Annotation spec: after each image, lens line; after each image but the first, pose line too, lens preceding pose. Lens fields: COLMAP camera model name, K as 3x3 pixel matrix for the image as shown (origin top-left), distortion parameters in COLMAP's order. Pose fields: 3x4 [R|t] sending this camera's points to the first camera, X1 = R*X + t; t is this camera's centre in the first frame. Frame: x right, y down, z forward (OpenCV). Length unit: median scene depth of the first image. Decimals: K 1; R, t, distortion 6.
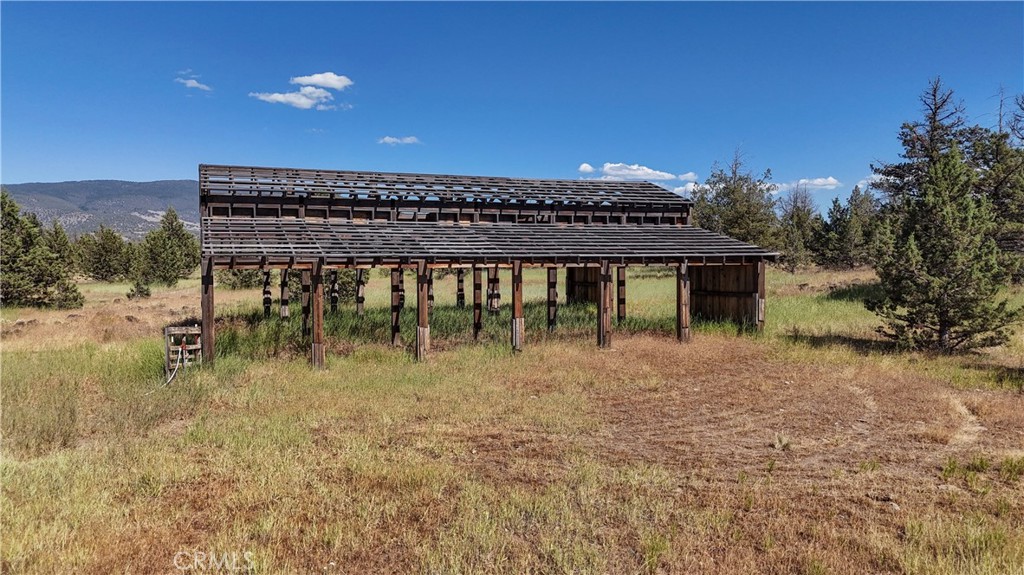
lens RADIAL K [[745.8, 0, 518.5], [0, 745.8, 287.5], [0, 0, 1]] dist [0.058077, -0.059276]
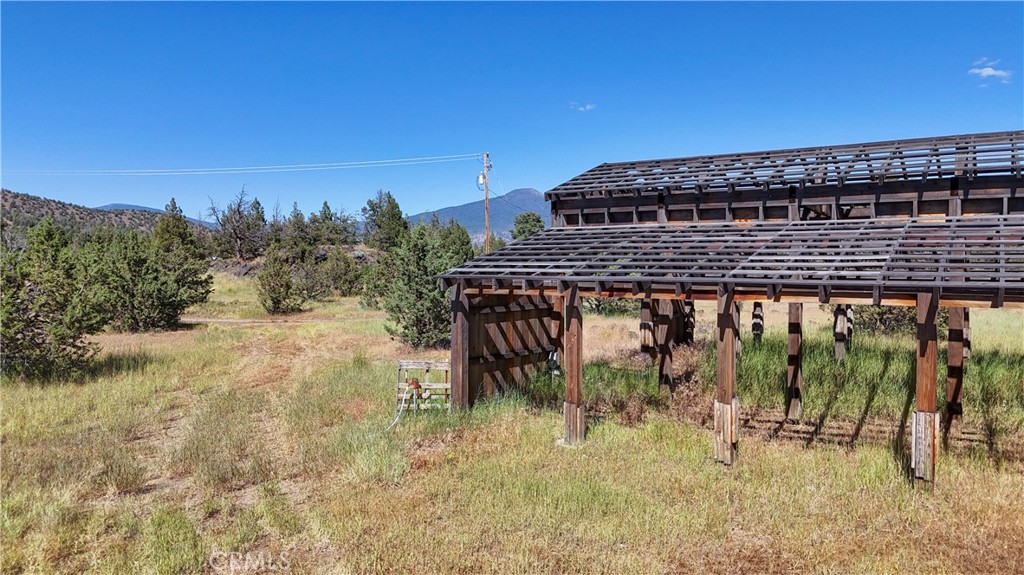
lens RADIAL K [[745.8, 0, 511.5], [0, 745.8, 286.1], [0, 0, 1]] dist [0.058077, -0.059276]
pose [[0.571166, 0.029919, -0.820289, 0.219419], [-0.035124, 0.999311, 0.011991, -0.033224], [0.820083, 0.021963, 0.571823, 0.446359]]
